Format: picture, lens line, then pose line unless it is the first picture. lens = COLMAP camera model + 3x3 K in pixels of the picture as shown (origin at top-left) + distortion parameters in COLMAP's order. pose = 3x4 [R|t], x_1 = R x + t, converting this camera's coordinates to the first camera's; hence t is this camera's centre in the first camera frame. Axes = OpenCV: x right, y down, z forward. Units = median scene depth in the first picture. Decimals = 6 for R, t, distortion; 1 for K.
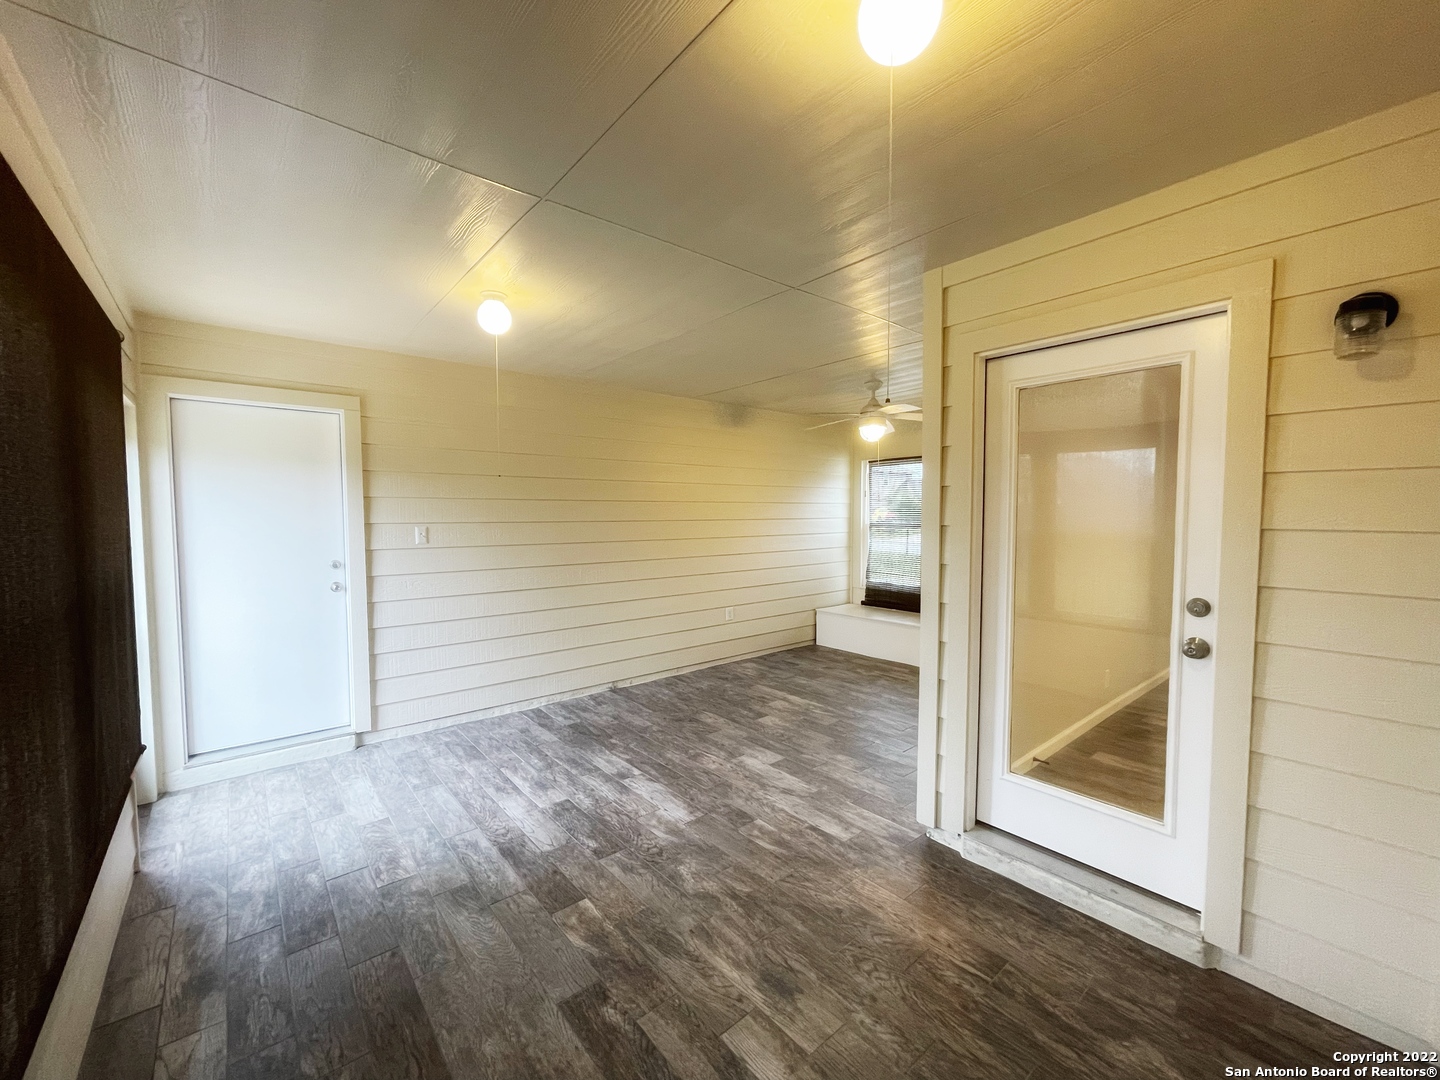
lens RADIAL K [[581.3, 0, 714.6], [0, 581.3, 537.7], [0, 0, 1]] dist [-0.006864, 0.001593]
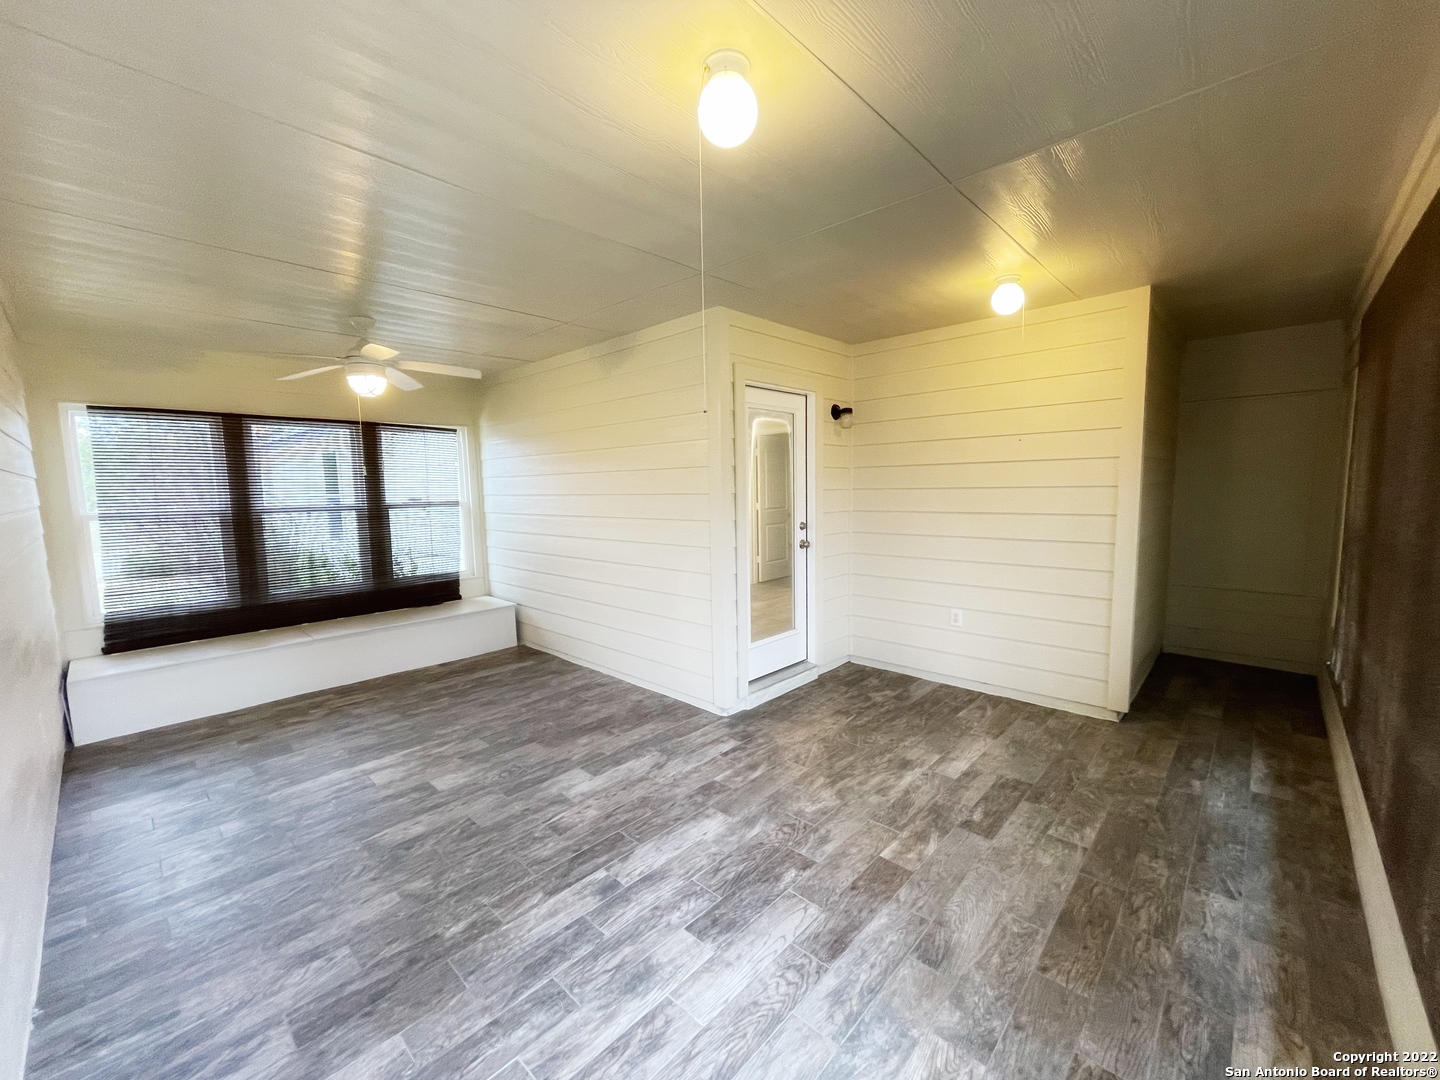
lens RADIAL K [[581.3, 0, 715.9], [0, 581.3, 548.0], [0, 0, 1]] dist [-0.006864, 0.001593]
pose [[-0.116504, -0.103080, 0.987827, -0.946551], [0.060474, 0.992018, 0.110649, -0.044199], [-0.991347, 0.072629, -0.109341, 1.119188]]
